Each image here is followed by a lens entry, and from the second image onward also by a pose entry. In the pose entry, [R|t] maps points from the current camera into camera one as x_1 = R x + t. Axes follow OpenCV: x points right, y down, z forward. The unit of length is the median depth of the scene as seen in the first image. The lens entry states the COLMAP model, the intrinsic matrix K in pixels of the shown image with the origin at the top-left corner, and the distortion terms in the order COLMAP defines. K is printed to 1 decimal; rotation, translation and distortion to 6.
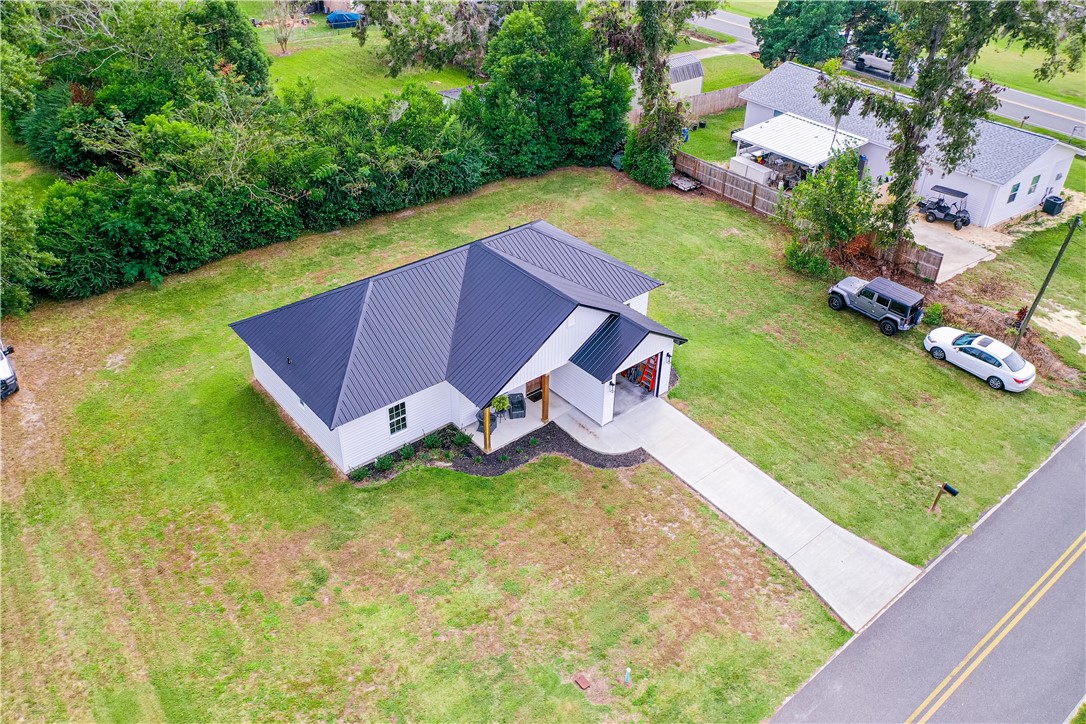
lens RADIAL K [[843.4, 0, 539.6], [0, 843.4, 353.6], [0, 0, 1]] dist [0.005983, 0.002510]
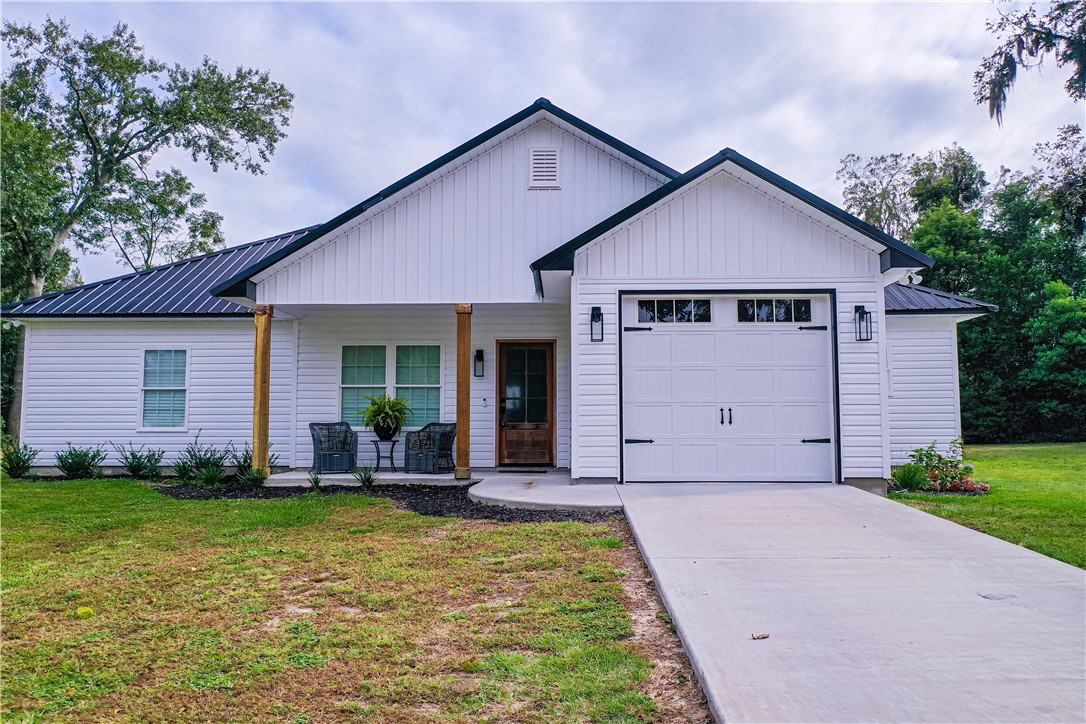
lens RADIAL K [[858.6, 0, 542.9], [0, 858.6, 356.6], [0, 0, 1]] dist [0.003502, 0.002135]
pose [[0.755661, -0.071829, -0.651013, 0.277652], [-0.356716, 0.788479, -0.501053, 0.216384], [0.549300, 0.610853, 0.570200, 0.820440]]
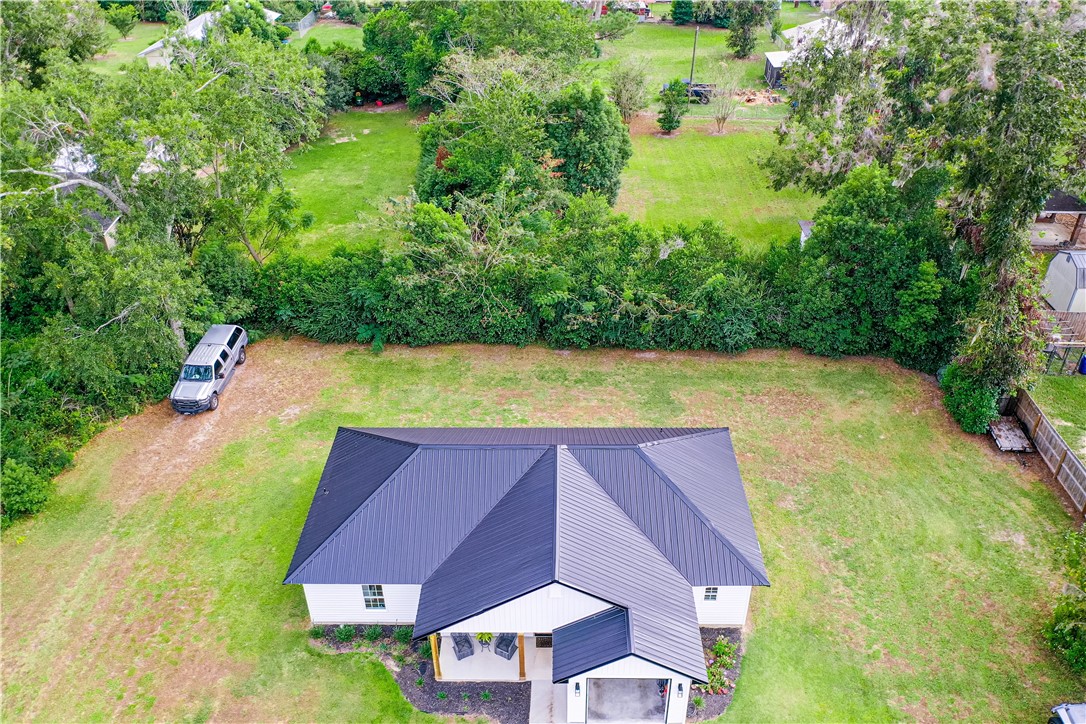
lens RADIAL K [[847.1, 0, 543.0], [0, 847.1, 362.0], [0, 0, 1]] dist [0.007052, 0.004048]
pose [[0.762794, 0.339437, -0.550388, 0.400741], [-0.346117, 0.933279, 0.095885, -0.318408], [0.546213, 0.117358, 0.829385, 0.278808]]
